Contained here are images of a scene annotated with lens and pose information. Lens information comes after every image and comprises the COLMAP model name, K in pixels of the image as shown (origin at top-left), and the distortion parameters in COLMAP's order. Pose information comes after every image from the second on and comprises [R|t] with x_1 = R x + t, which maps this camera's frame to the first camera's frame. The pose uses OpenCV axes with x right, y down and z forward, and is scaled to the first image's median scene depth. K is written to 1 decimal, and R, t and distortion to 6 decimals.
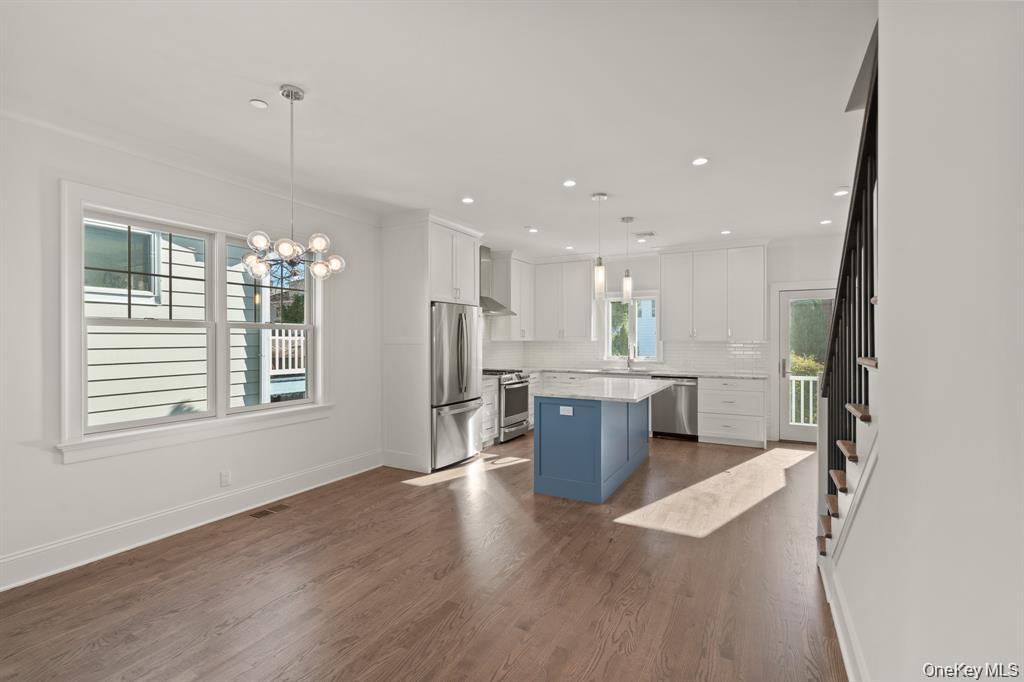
lens RADIAL K [[467.8, 0, 512.0], [0, 467.8, 341.0], [0, 0, 1]] dist [-0.000973, 0.000005]
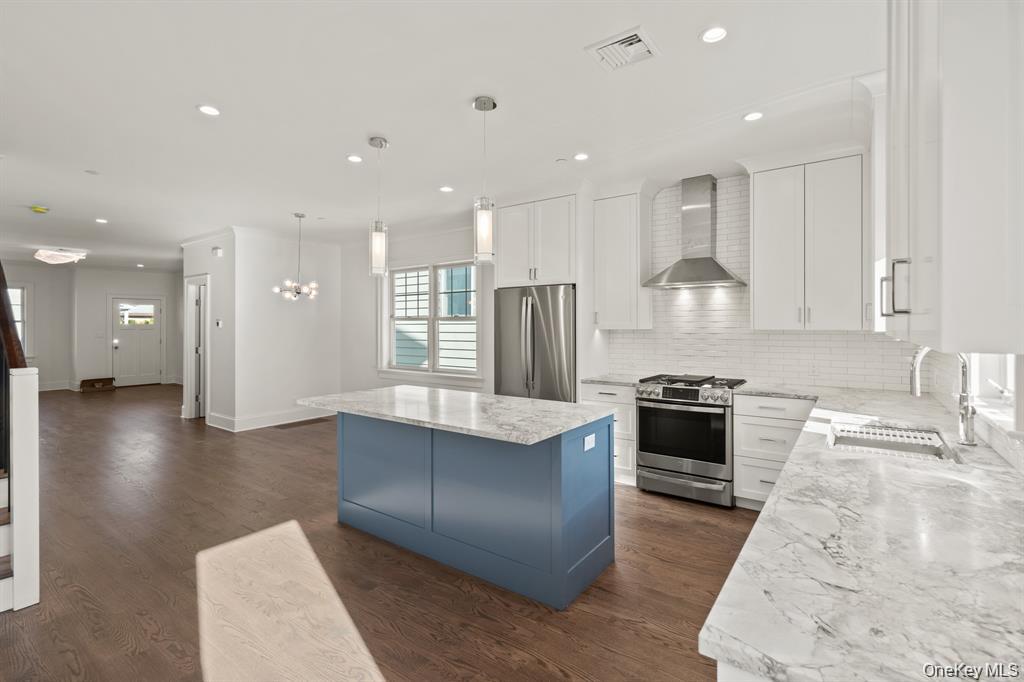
lens RADIAL K [[470.7, 0, 508.7], [0, 470.7, 326.5], [0, 0, 1]] dist [0.001220, 0.000877]
pose [[-0.138405, 0.002894, -0.990371, 0.642380], [0.001200, 0.999995, 0.002755, -0.006707], [0.990375, -0.000807, -0.138408, 0.913978]]
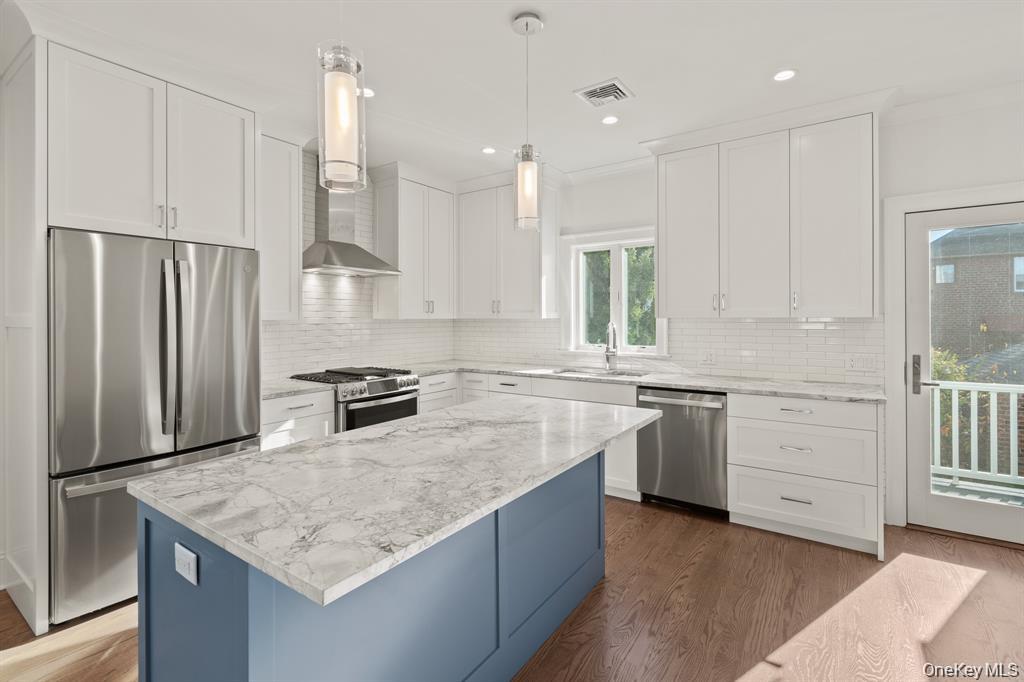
lens RADIAL K [[475.8, 0, 512.3], [0, 475.8, 317.6], [0, 0, 1]] dist [0.001084, 0.000545]
pose [[0.994146, -0.003989, -0.107970, 0.230606], [0.003583, 0.999986, -0.003959, 0.000683], [0.107985, 0.003549, 0.994146, 0.485297]]
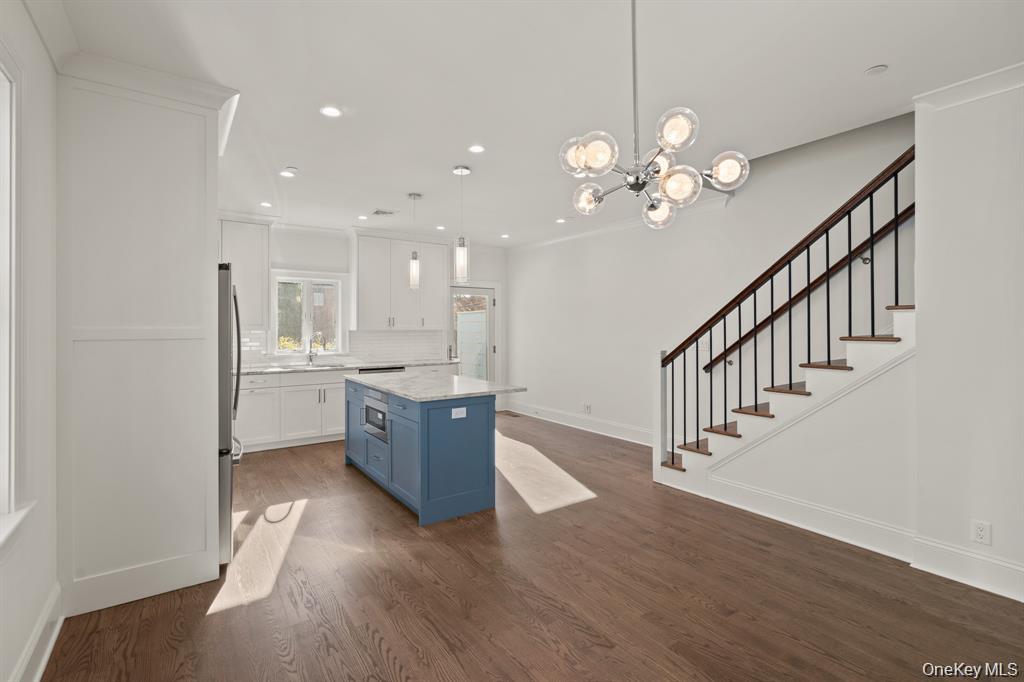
lens RADIAL K [[466.5, 0, 514.2], [0, 466.5, 327.8], [0, 0, 1]] dist [-0.013377, -0.000019]
pose [[0.440257, 0.002133, 0.897869, -0.396531], [0.003165, 0.999987, -0.003928, -0.000735], [-0.897866, 0.004571, 0.440245, 0.356937]]
